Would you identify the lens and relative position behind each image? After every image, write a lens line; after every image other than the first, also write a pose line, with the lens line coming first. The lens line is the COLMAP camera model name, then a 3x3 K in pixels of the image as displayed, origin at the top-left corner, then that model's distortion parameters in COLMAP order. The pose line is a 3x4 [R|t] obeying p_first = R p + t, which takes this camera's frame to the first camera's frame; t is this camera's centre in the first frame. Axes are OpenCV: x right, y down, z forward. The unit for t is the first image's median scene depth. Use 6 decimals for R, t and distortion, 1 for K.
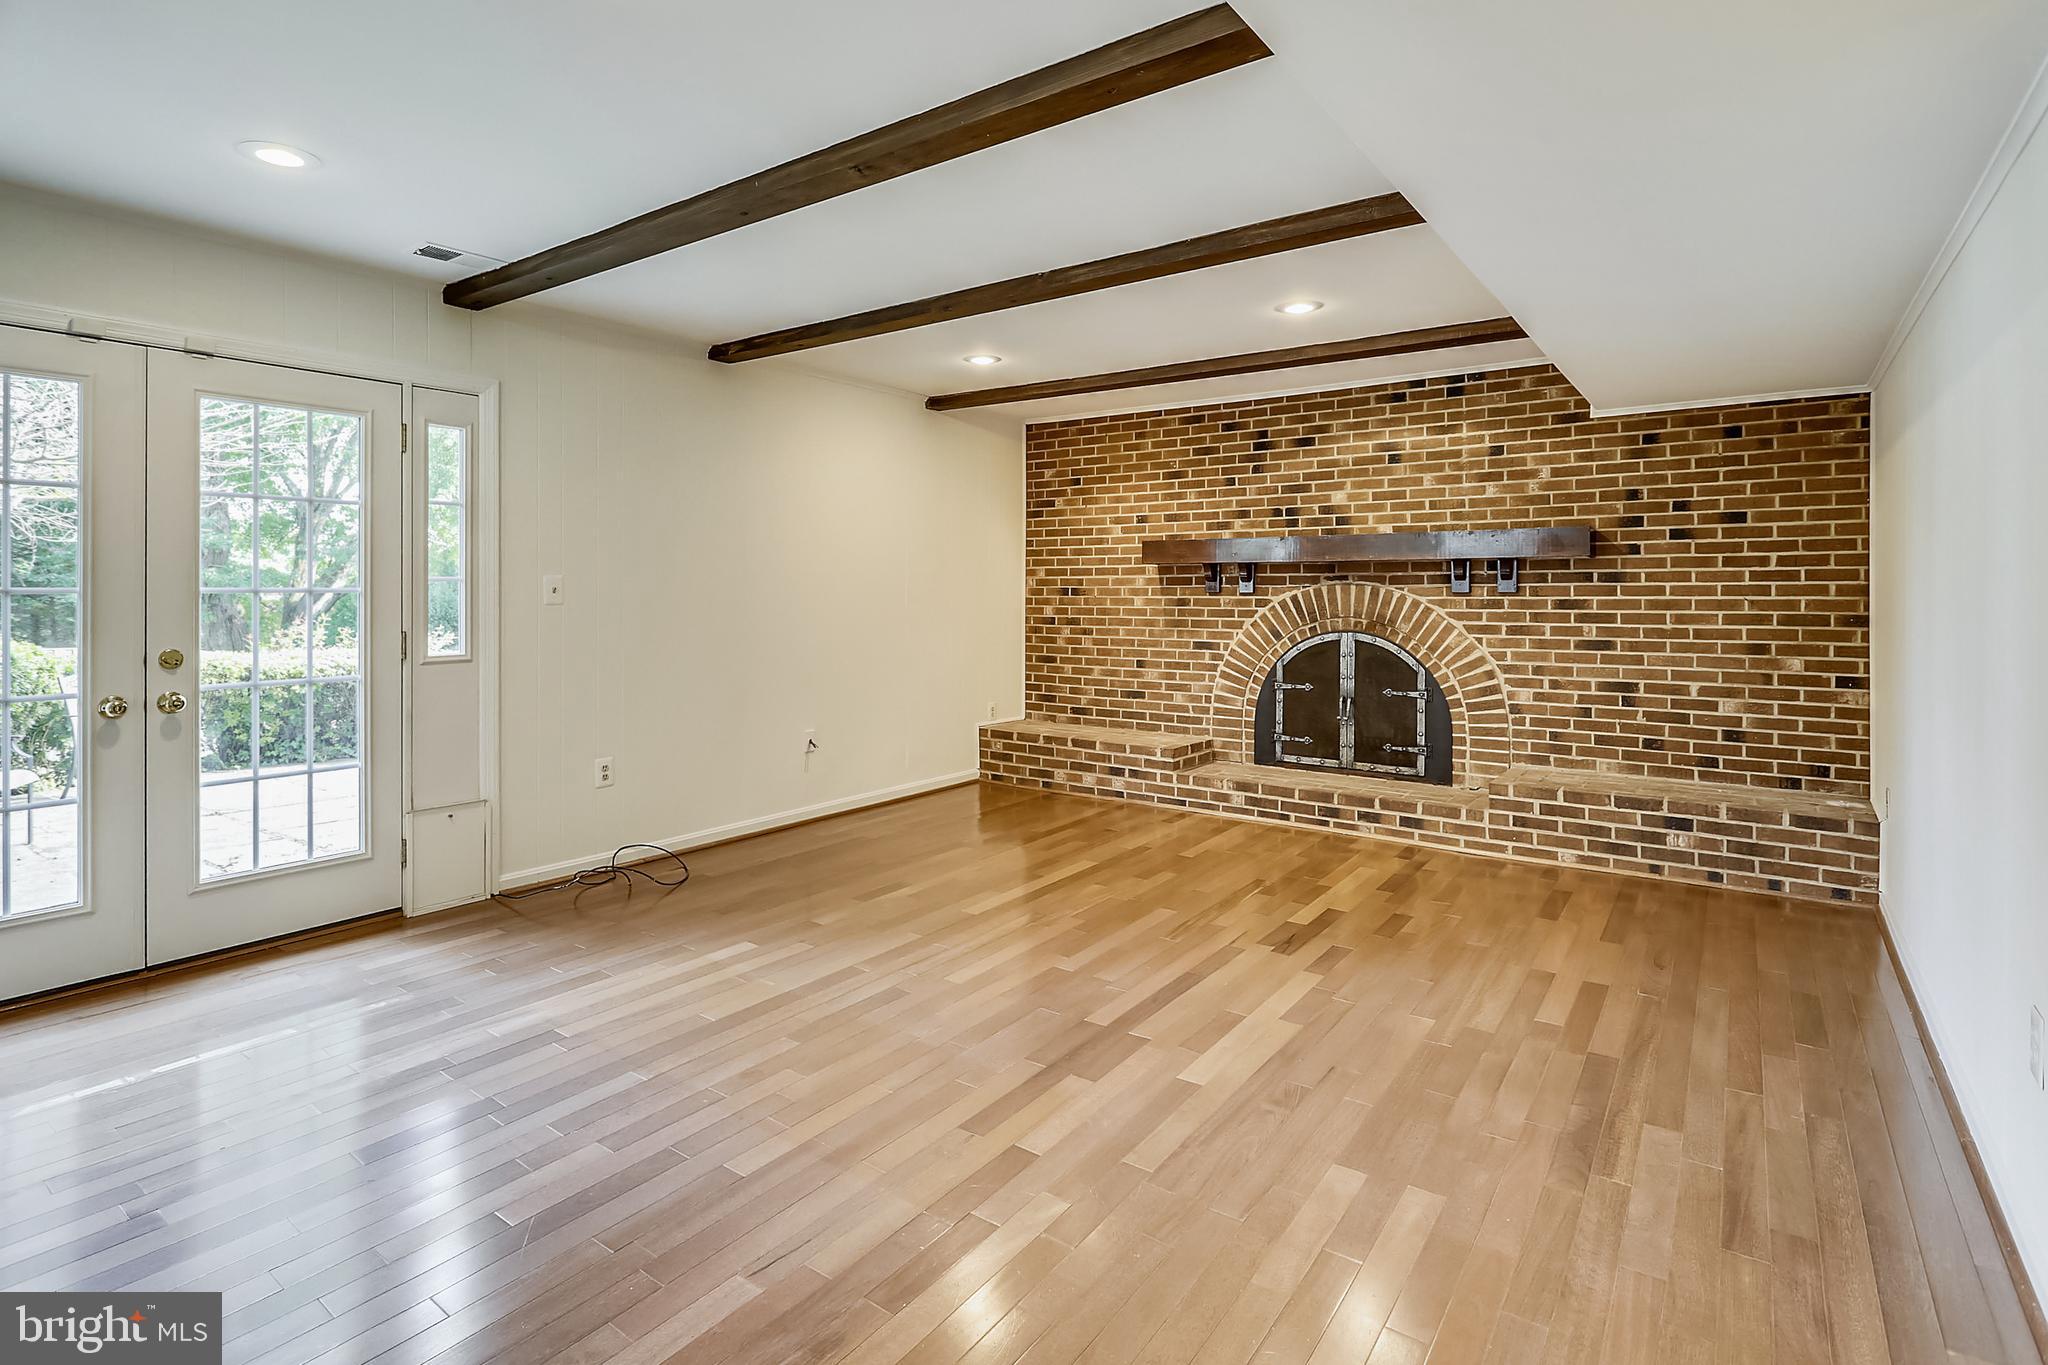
lens RADIAL K [[992.6, 0, 1006.0], [0, 992.6, 611.9], [0, 0, 1]] dist [-0.010236, 0.001463]
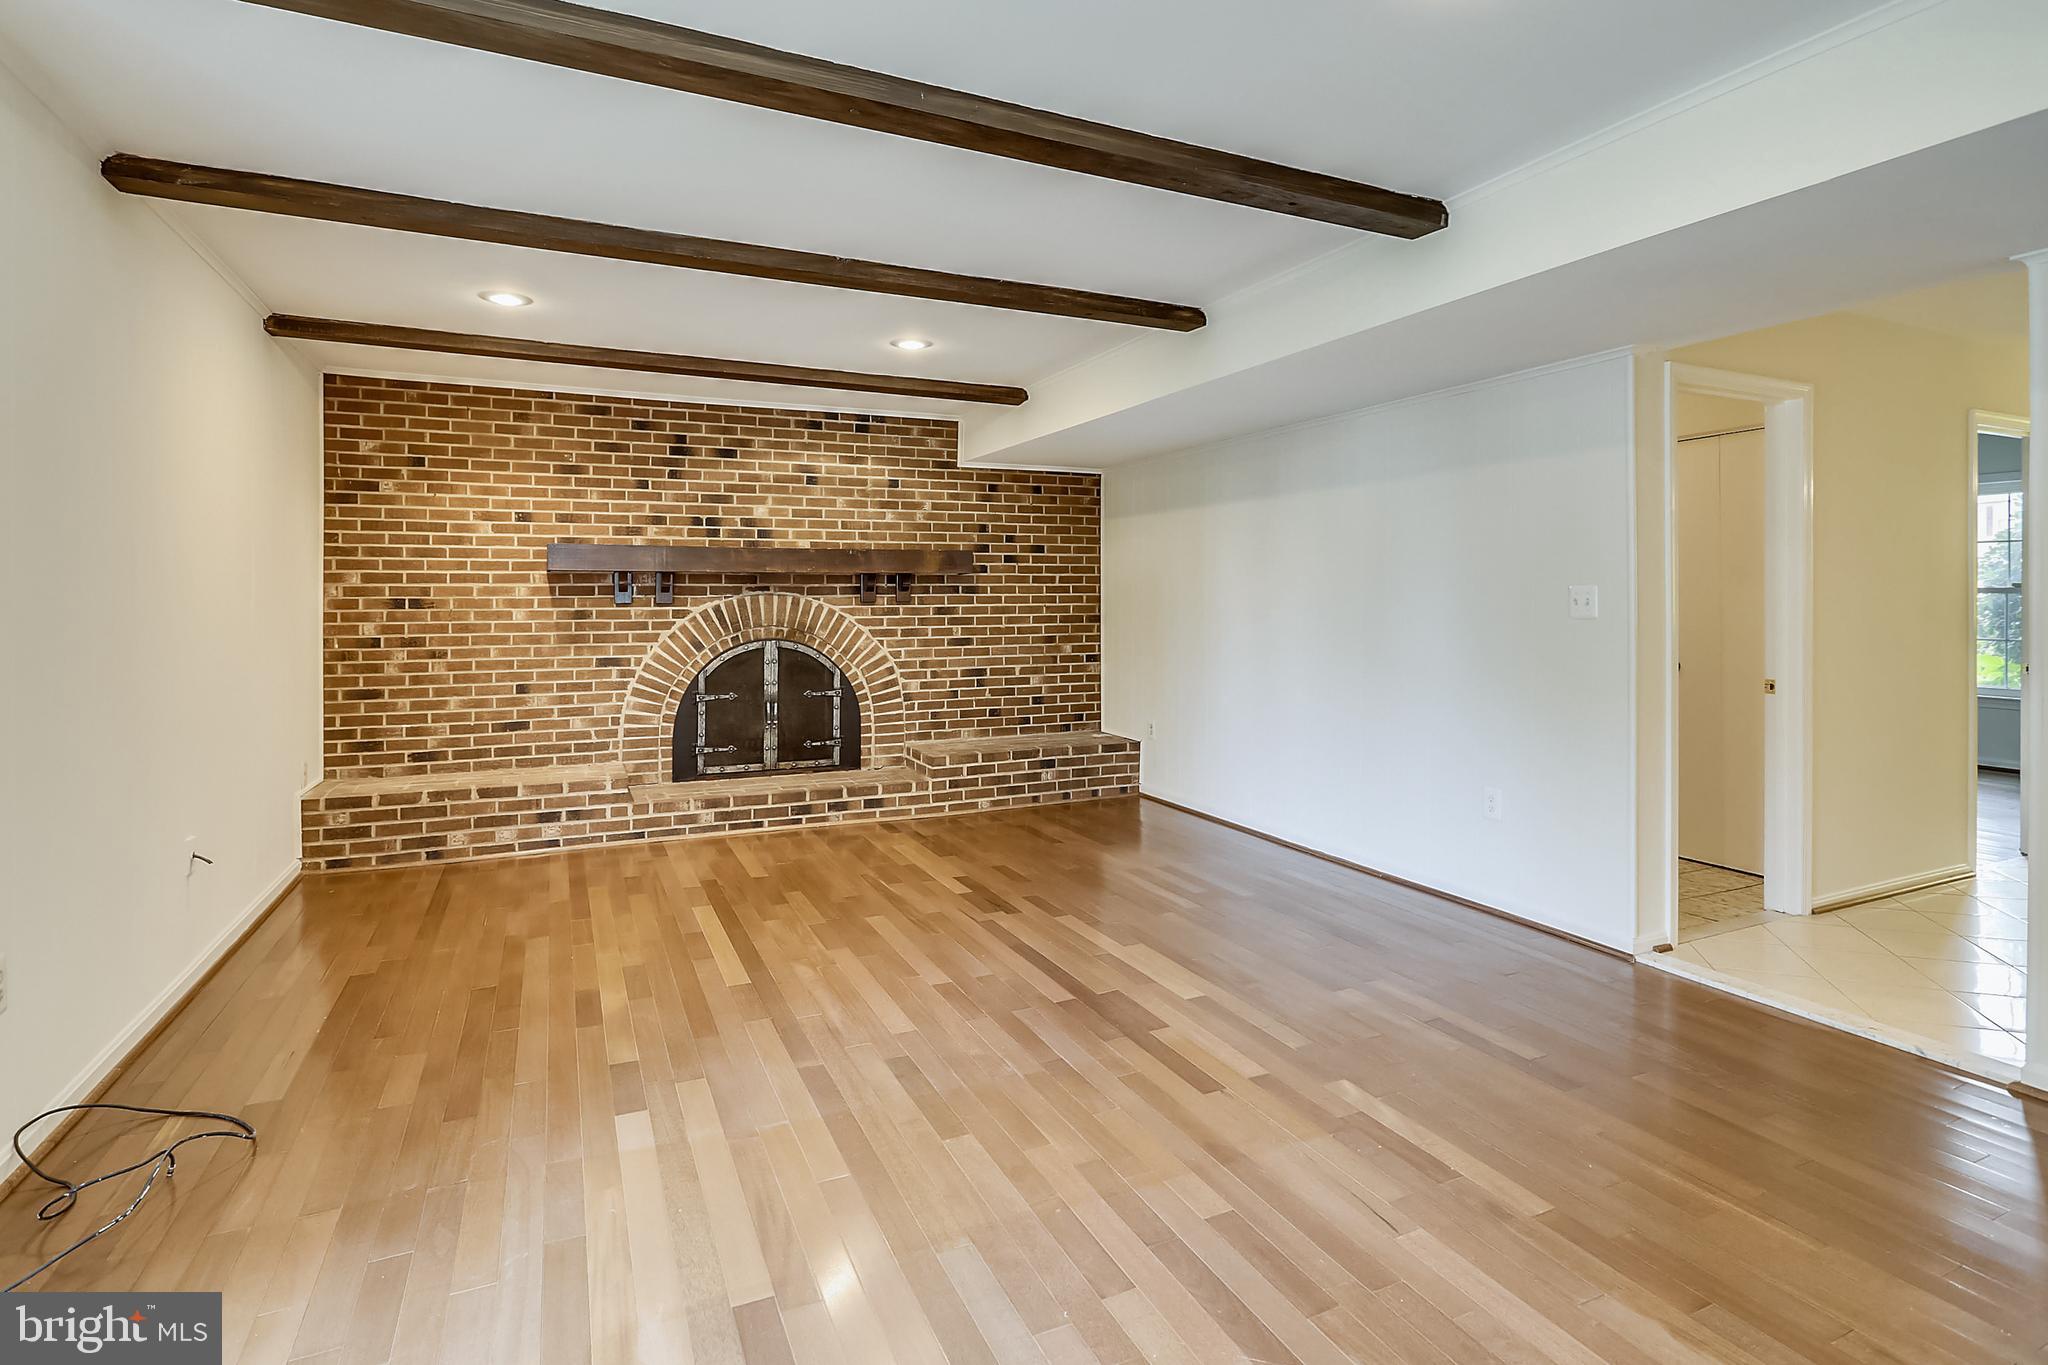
lens RADIAL K [[992.6, 0, 1006.0], [0, 992.6, 611.9], [0, 0, 1]] dist [-0.010236, 0.001463]
pose [[0.495455, -0.012739, 0.868540, -0.441326], [0.022500, 0.999745, 0.001829, -0.005739], [-0.868342, 0.018636, 0.495615, 0.259378]]
